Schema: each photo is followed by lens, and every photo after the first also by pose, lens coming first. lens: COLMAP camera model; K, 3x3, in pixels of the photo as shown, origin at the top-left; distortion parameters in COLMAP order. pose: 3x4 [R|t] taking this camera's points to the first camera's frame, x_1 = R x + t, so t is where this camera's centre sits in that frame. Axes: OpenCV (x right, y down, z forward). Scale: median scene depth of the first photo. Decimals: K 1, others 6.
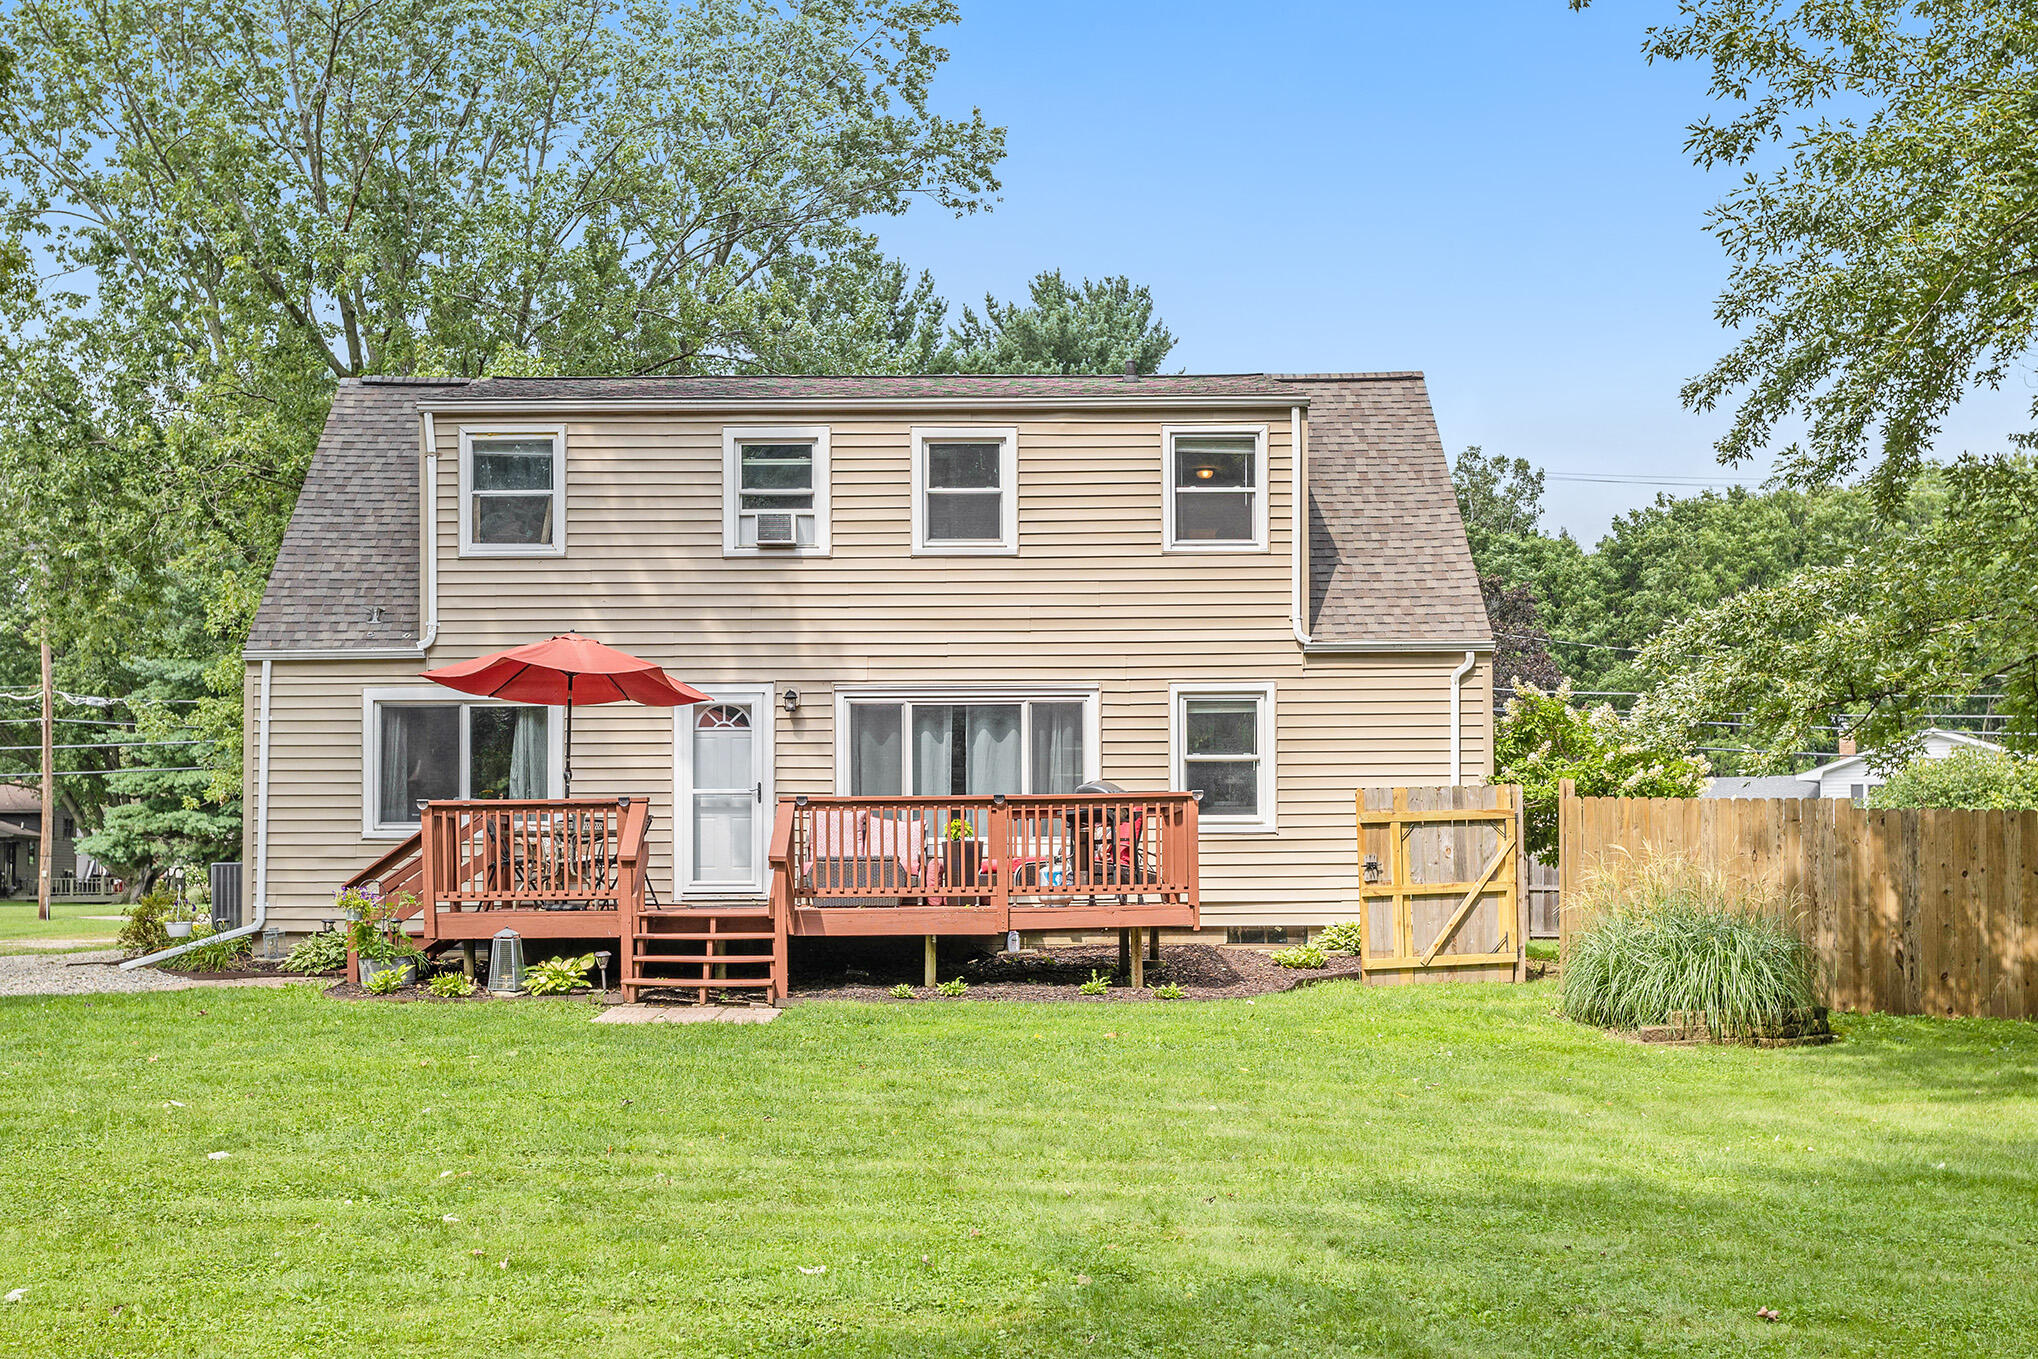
lens RADIAL K [[2319.9, 0, 1015.4], [0, 2319.9, 766.7], [0, 0, 1]] dist [0.006313, 0.014524]
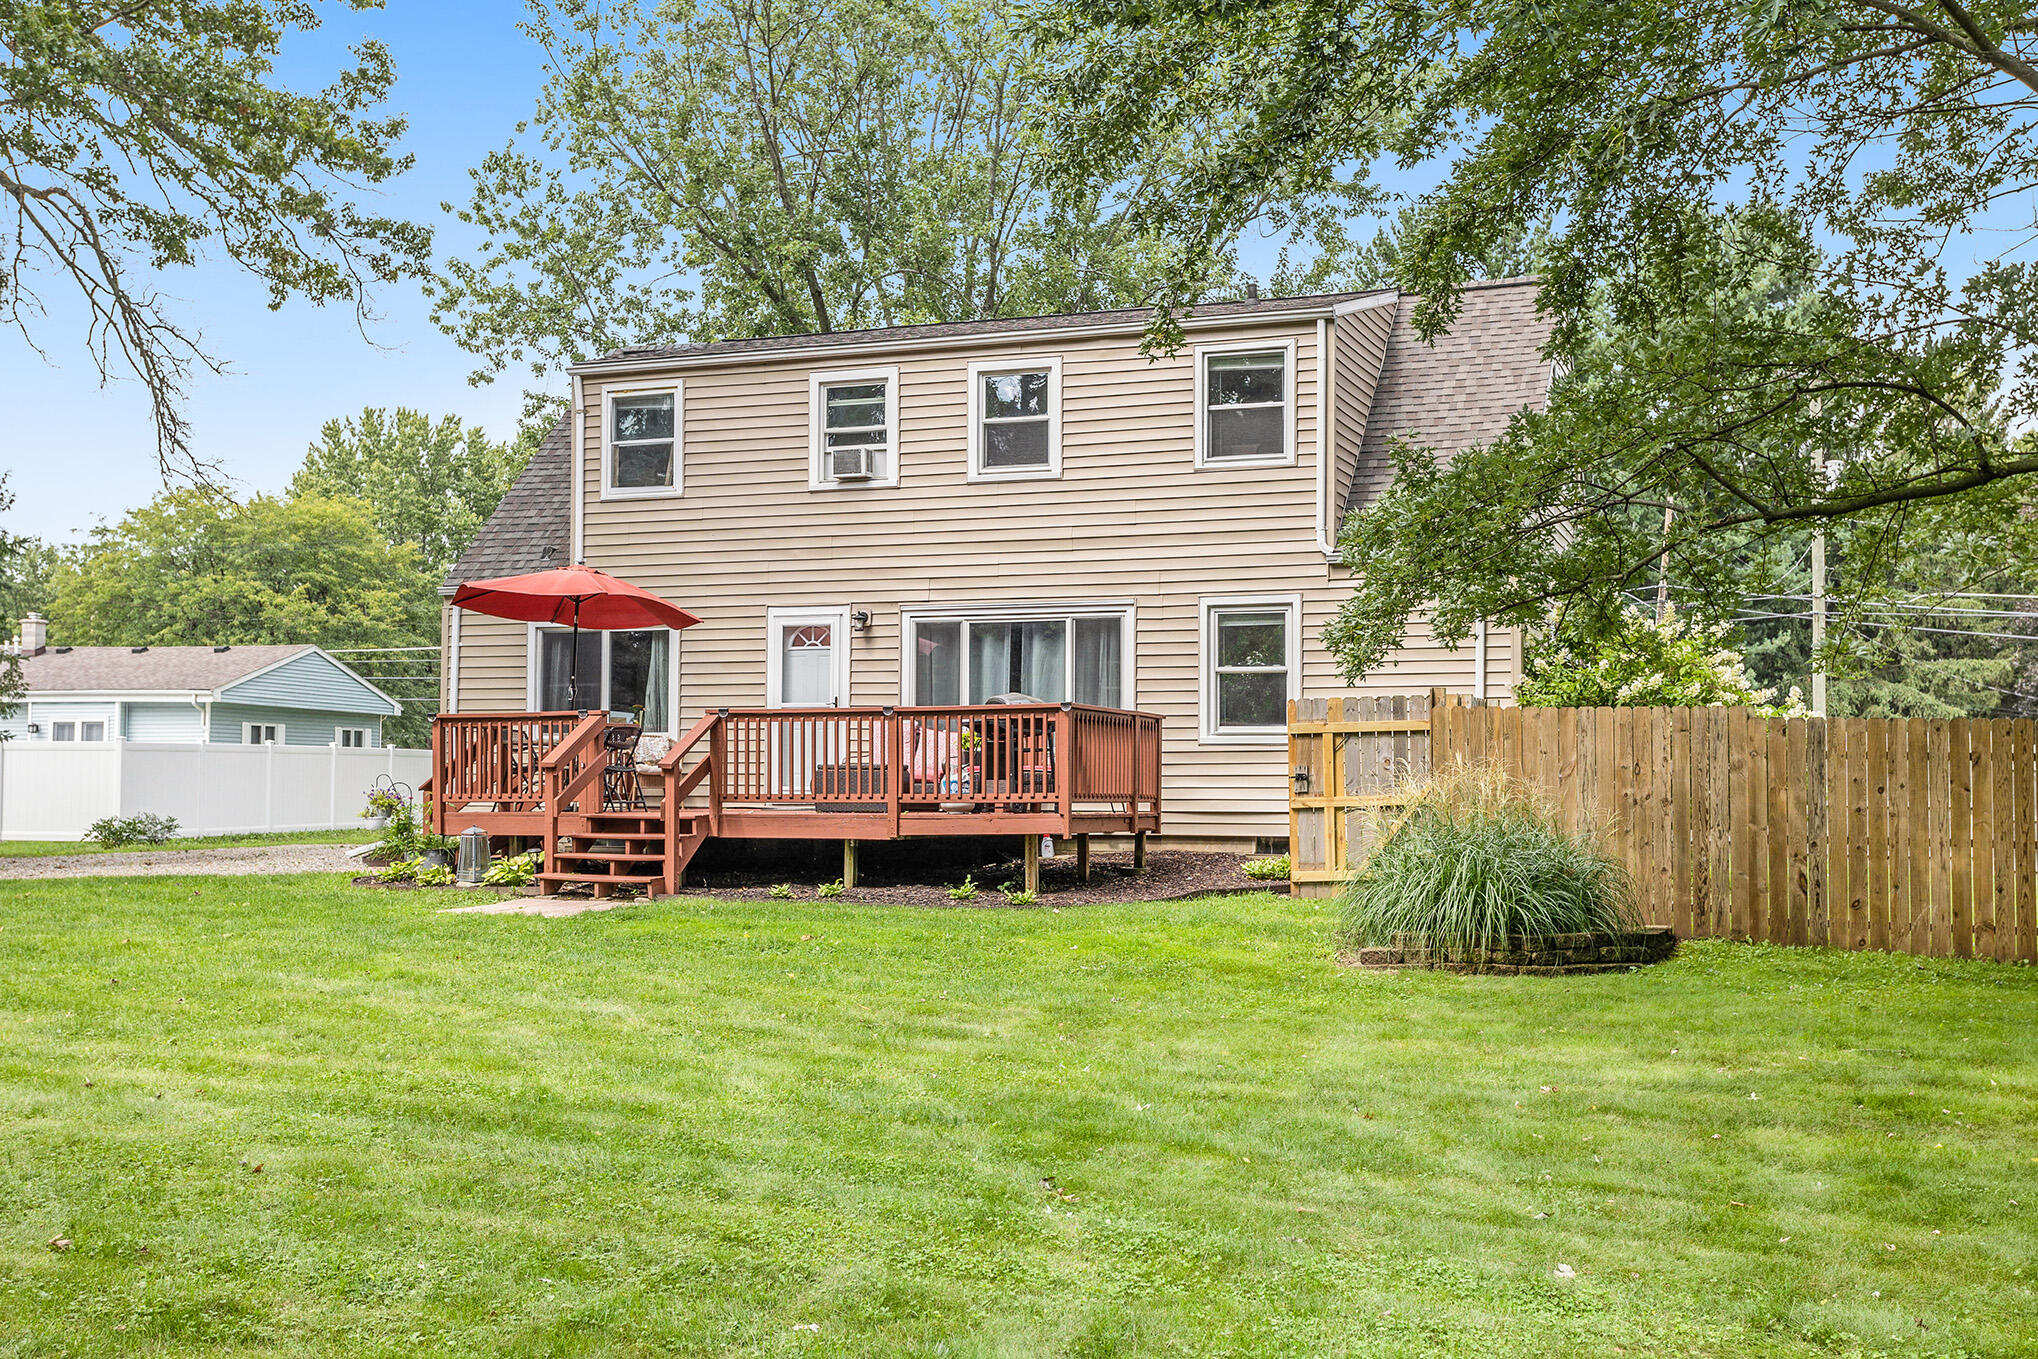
lens RADIAL K [[2099.0, 0, 1019.0], [0, 2099.0, 679.5], [0, 0, 1]] dist [0.008210, -0.001465]
pose [[0.938759, -0.008840, -0.344460, 0.308821], [0.008306, 0.999961, -0.003024, 0.002438], [0.344474, -0.000022, 0.938796, 0.102612]]
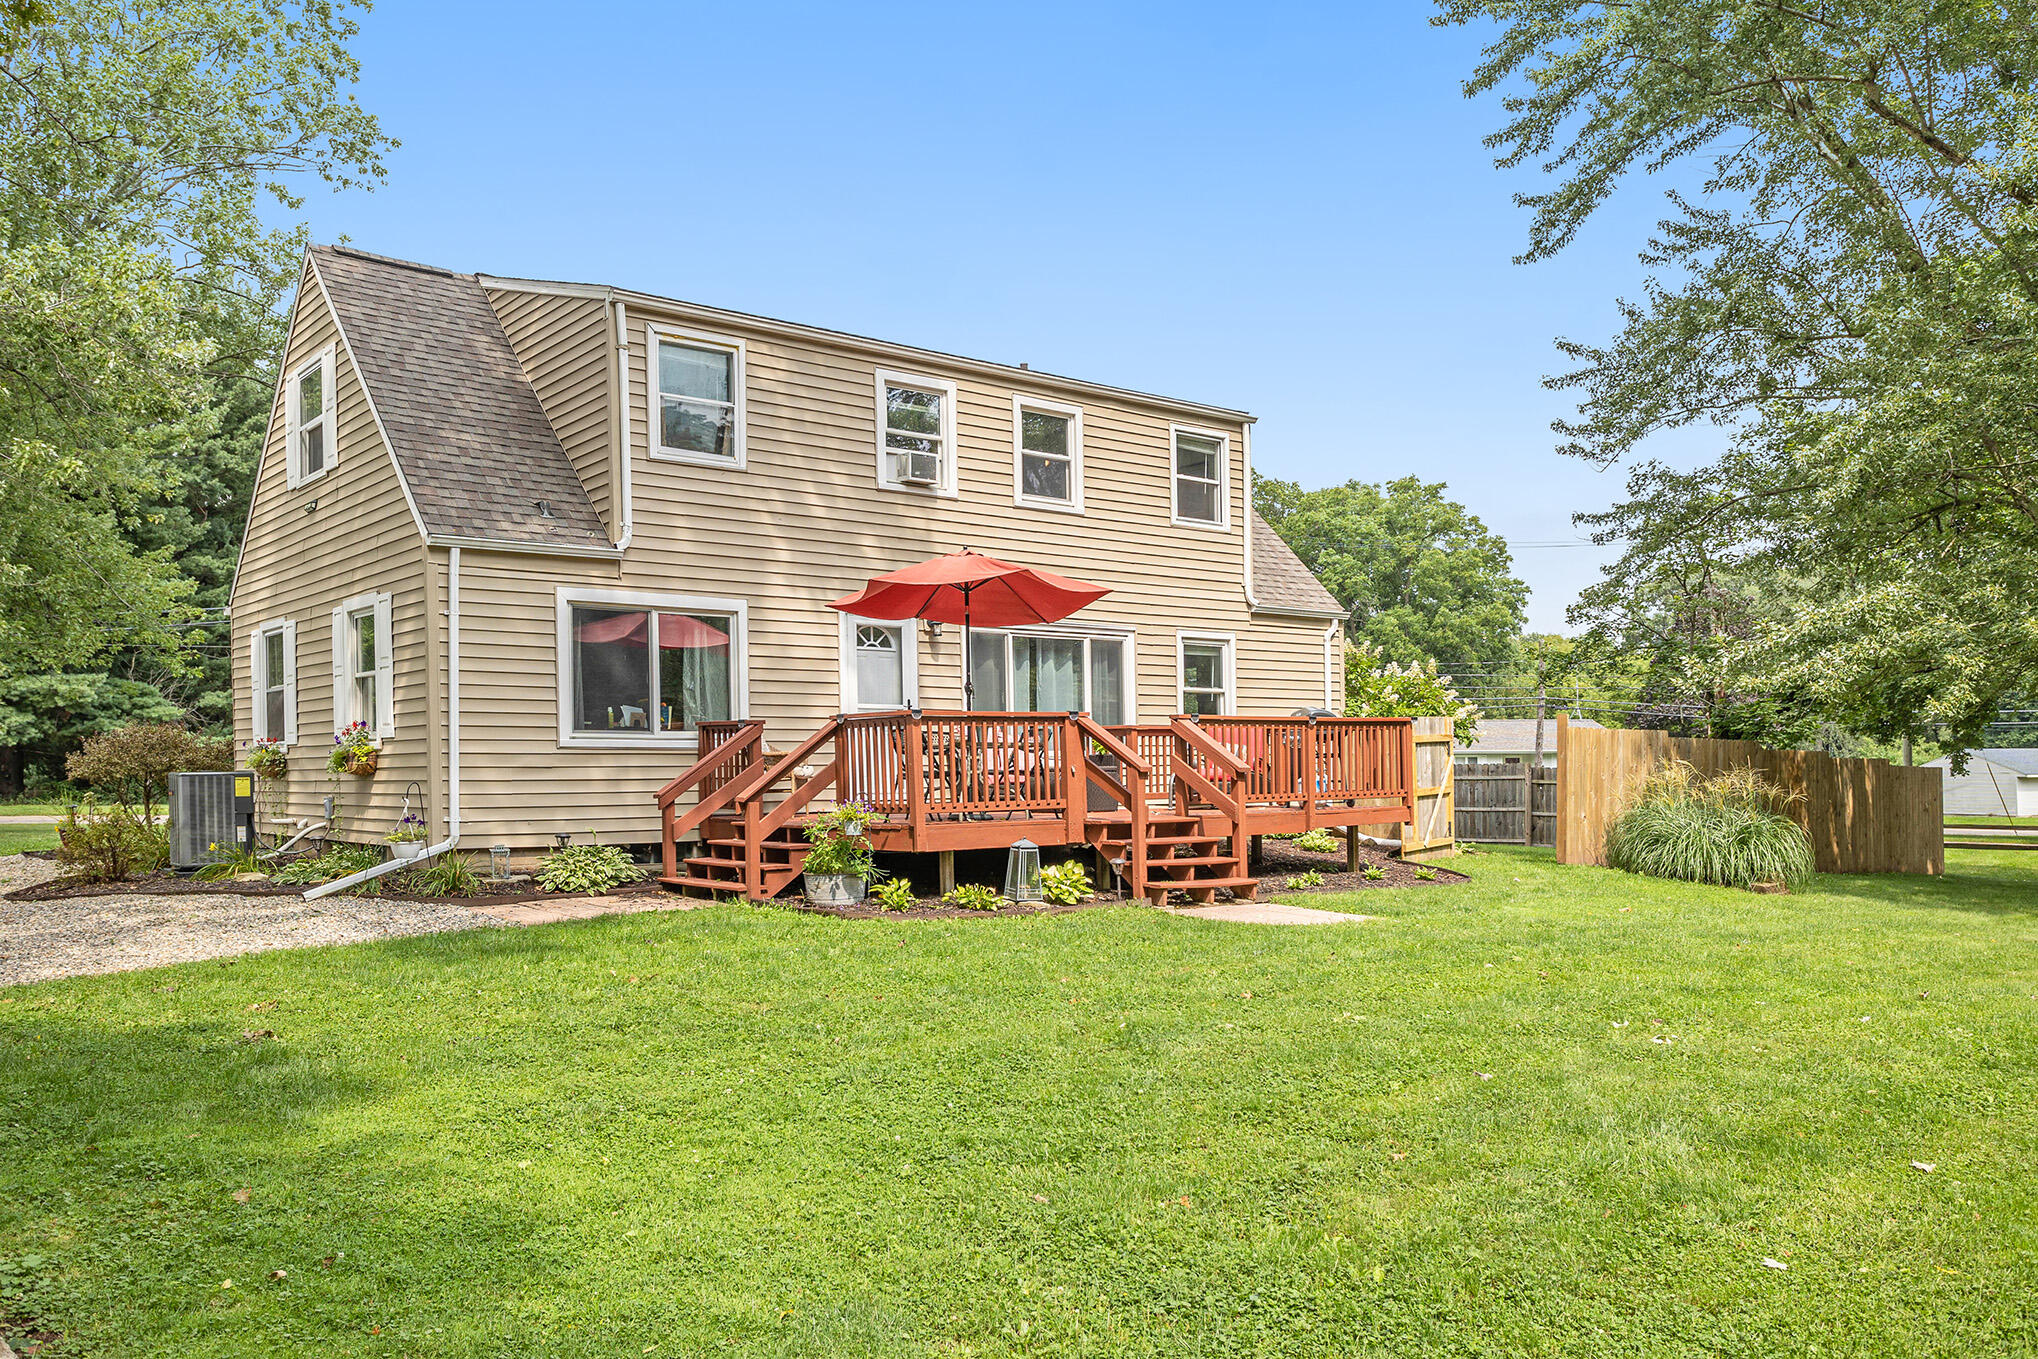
lens RADIAL K [[1611.2, 0, 1022.5], [0, 1611.2, 763.2], [0, 0, 1]] dist [-0.004226, -0.002584]
pose [[0.767473, 0.003091, 0.641074, -0.553980], [-0.027823, 0.999207, 0.028490, 0.013685], [-0.640478, -0.039702, 0.766950, 0.378598]]
